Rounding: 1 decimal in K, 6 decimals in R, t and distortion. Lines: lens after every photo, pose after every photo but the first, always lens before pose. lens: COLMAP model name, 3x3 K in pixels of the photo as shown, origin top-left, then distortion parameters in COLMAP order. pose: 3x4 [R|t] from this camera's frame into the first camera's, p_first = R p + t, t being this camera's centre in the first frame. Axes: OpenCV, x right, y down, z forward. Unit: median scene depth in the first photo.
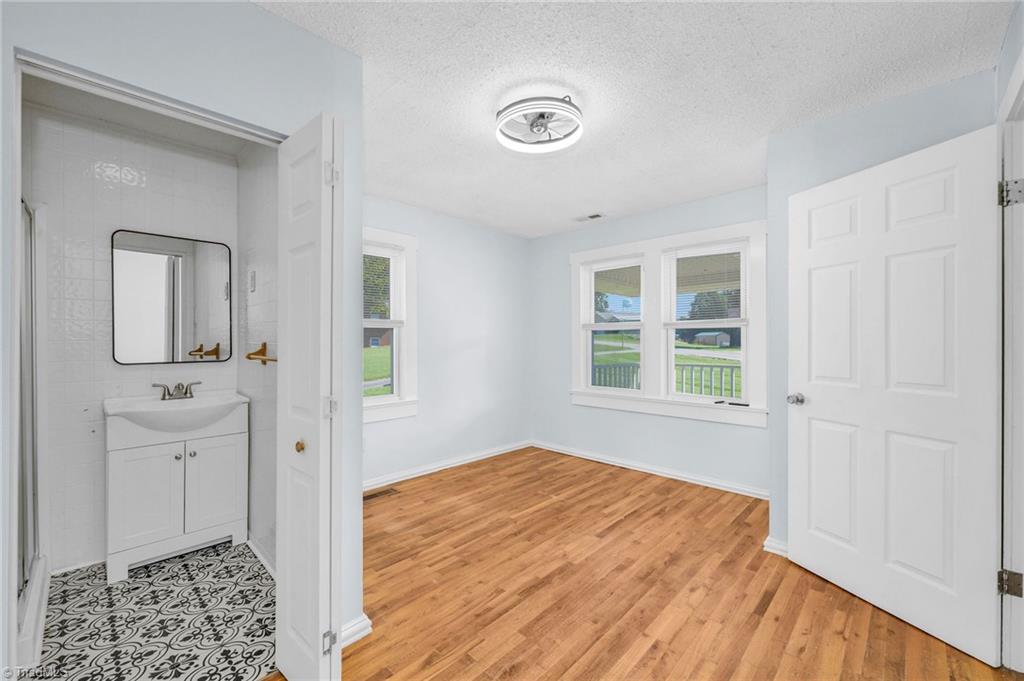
lens RADIAL K [[414.5, 0, 505.7], [0, 414.5, 341.3], [0, 0, 1]] dist [-0.000979, -0.000078]
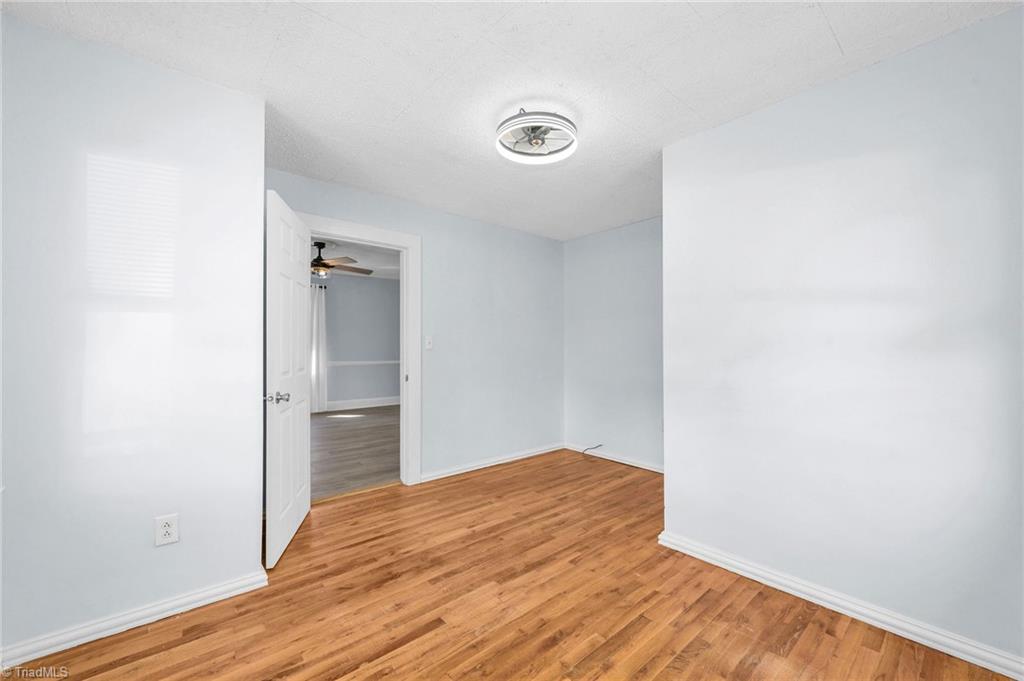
lens RADIAL K [[414.5, 0, 505.7], [0, 414.5, 341.3], [0, 0, 1]] dist [-0.000979, -0.000078]
pose [[-0.996528, -0.001243, 0.083245, 0.066534], [-0.002142, 0.999940, -0.010715, 0.010830], [-0.083227, -0.010856, -0.996472, 1.906286]]
